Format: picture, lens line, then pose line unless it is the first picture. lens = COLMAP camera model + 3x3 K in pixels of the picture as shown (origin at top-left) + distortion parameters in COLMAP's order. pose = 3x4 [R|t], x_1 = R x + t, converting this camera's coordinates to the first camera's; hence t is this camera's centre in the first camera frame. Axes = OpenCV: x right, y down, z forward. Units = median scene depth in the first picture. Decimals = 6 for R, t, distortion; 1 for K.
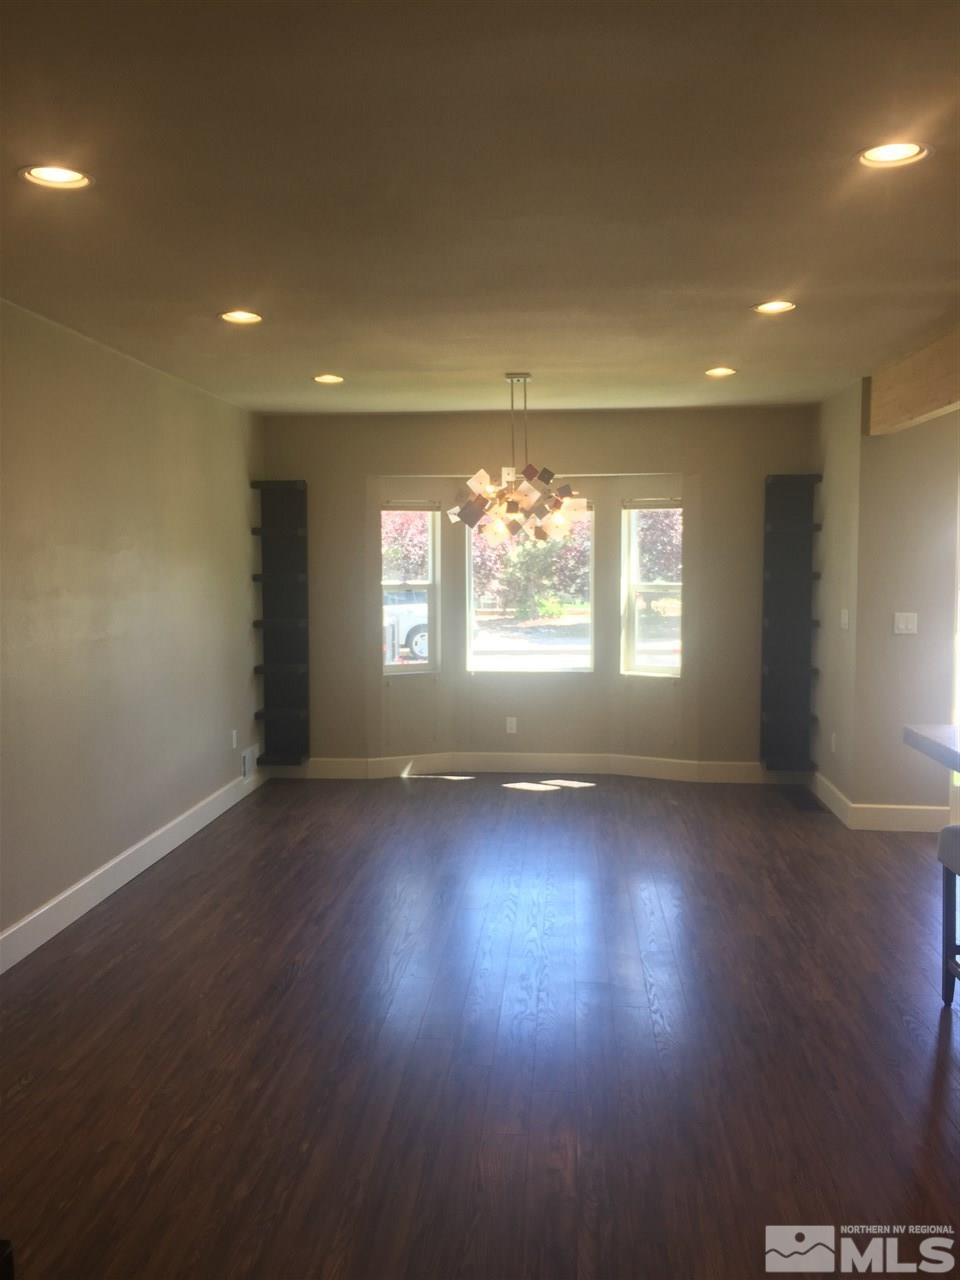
lens RADIAL K [[1086.3, 0, 475.1], [0, 1086.3, 638.9], [0, 0, 1]] dist [0.066589, 0.006591]
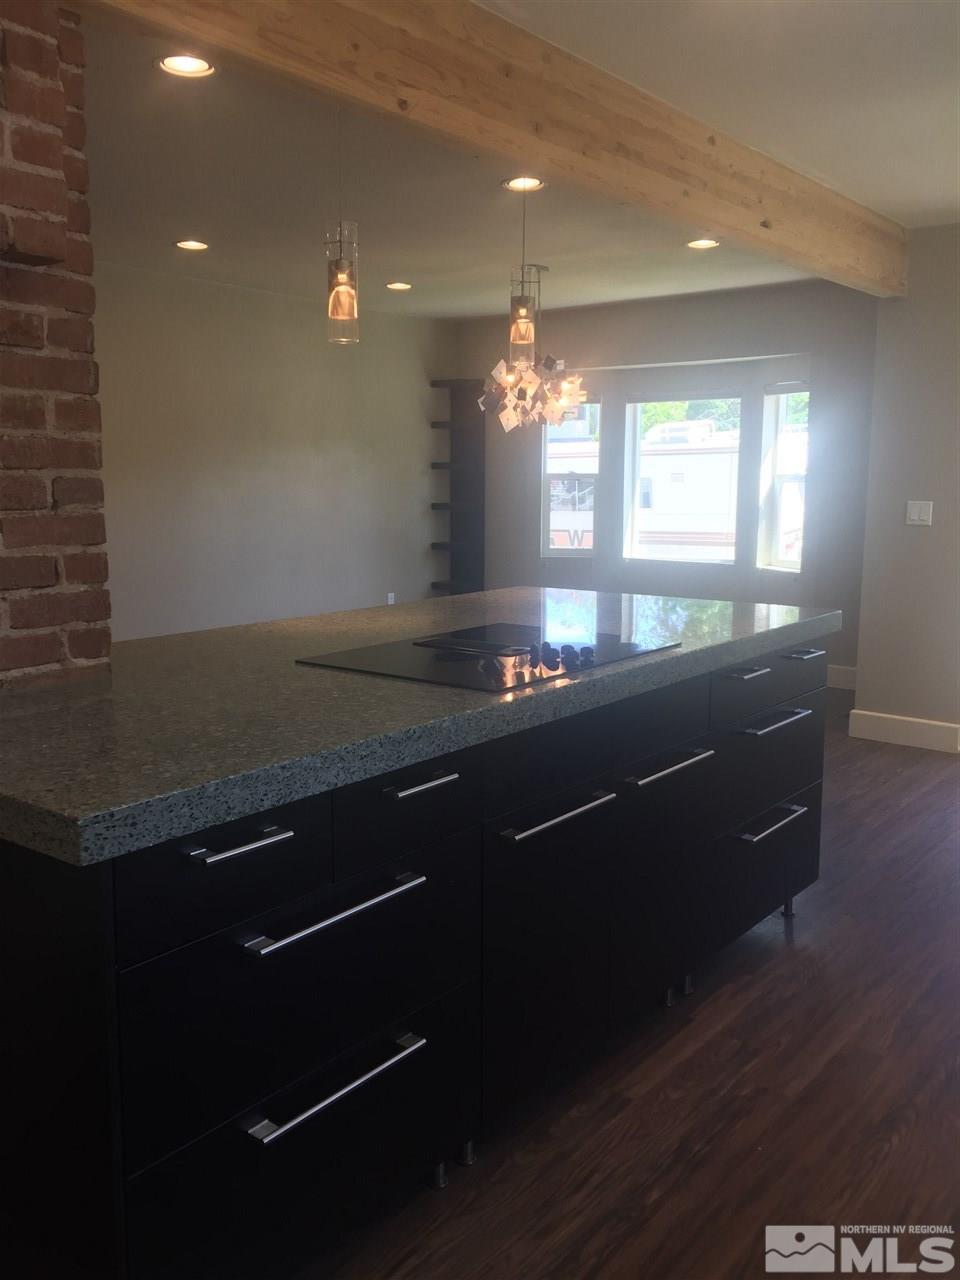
lens RADIAL K [[1086.3, 0, 475.1], [0, 1086.3, 638.9], [0, 0, 1]] dist [0.066589, 0.006591]
pose [[0.850762, 0.088015, -0.518129, 0.556345], [-0.045279, 0.994486, 0.094588, 0.018972], [0.523597, -0.057011, 0.850056, 0.043307]]
